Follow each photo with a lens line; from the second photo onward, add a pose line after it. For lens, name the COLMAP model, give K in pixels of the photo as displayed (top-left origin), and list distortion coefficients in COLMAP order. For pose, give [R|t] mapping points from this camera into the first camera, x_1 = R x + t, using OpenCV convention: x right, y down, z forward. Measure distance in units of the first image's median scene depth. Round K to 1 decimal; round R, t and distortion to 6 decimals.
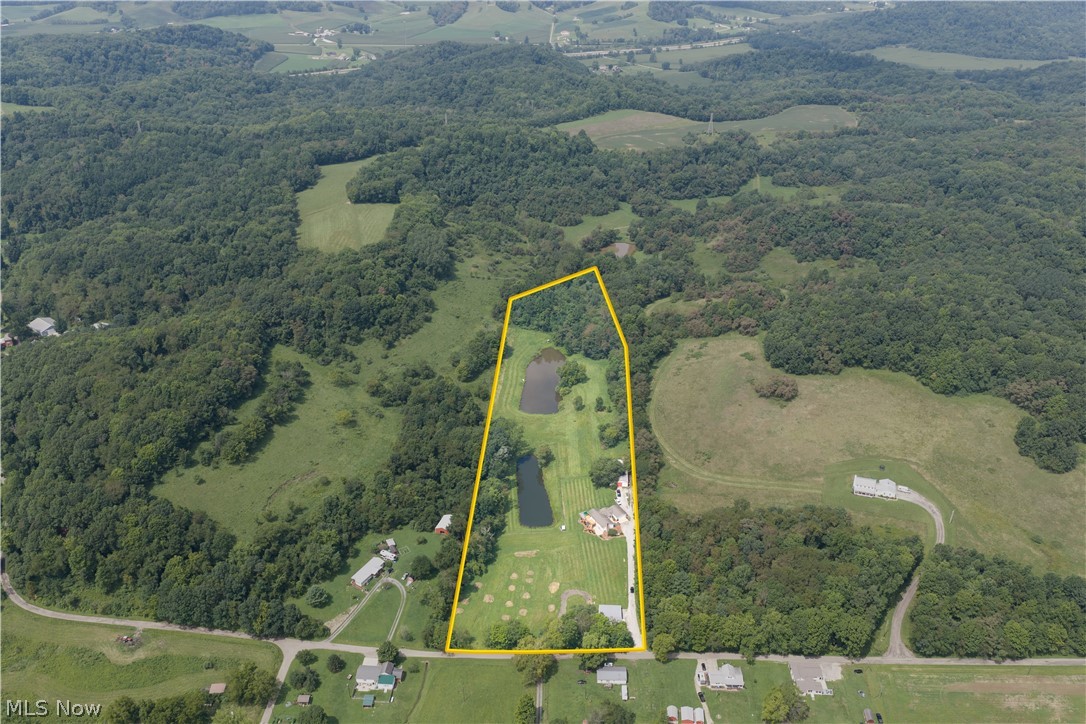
lens RADIAL K [[900.9, 0, 536.3], [0, 900.9, 363.4], [0, 0, 1]] dist [0.018263, -0.032787]
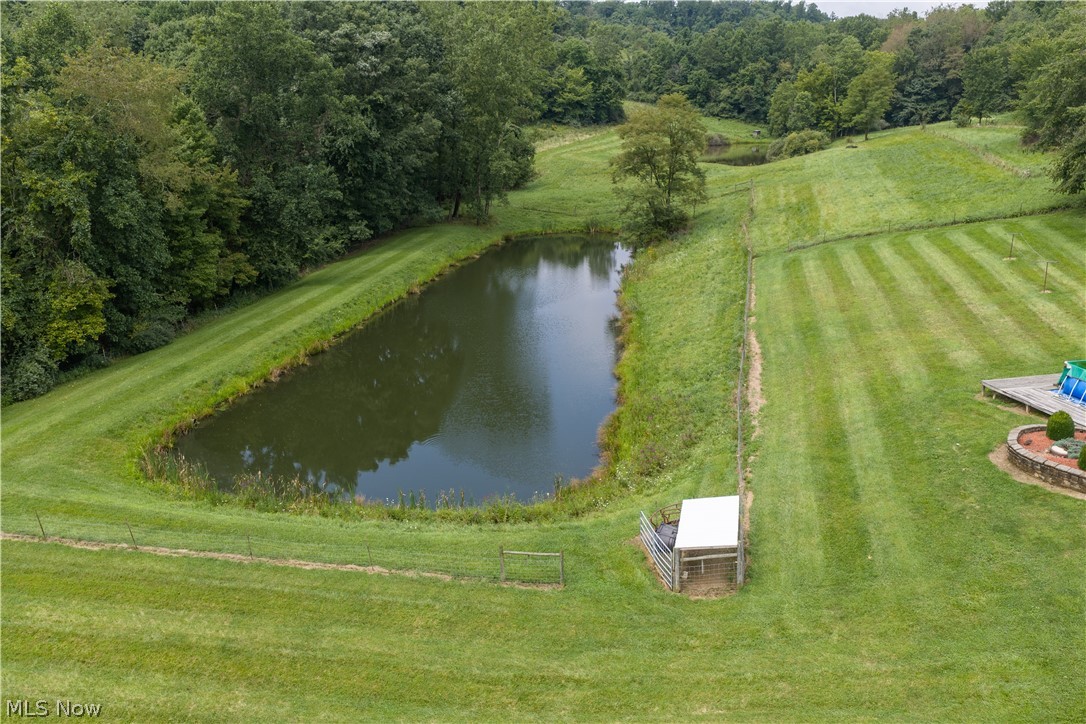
lens RADIAL K [[900.9, 0, 543.2], [0, 900.9, 365.9], [0, 0, 1]] dist [0.018263, -0.032787]
pose [[0.968391, 0.072230, -0.238751, 0.033188], [-0.114985, 0.978658, -0.170312, 0.186929], [0.221354, 0.192381, 0.956029, 0.967163]]
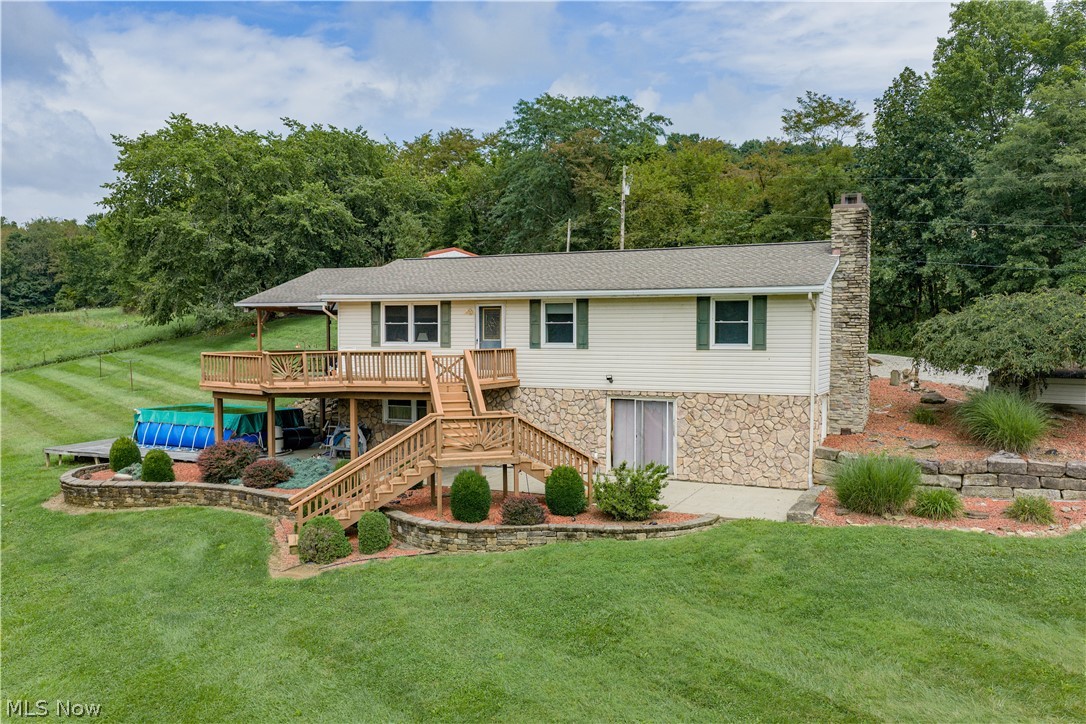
lens RADIAL K [[900.9, 0, 548.7], [0, 900.9, 361.8], [0, 0, 1]] dist [0.018263, -0.032787]
pose [[0.805534, -0.023895, 0.592068, 0.041294], [0.274367, 0.900664, -0.336938, 0.195176], [-0.525203, 0.433859, 0.732071, 0.980292]]
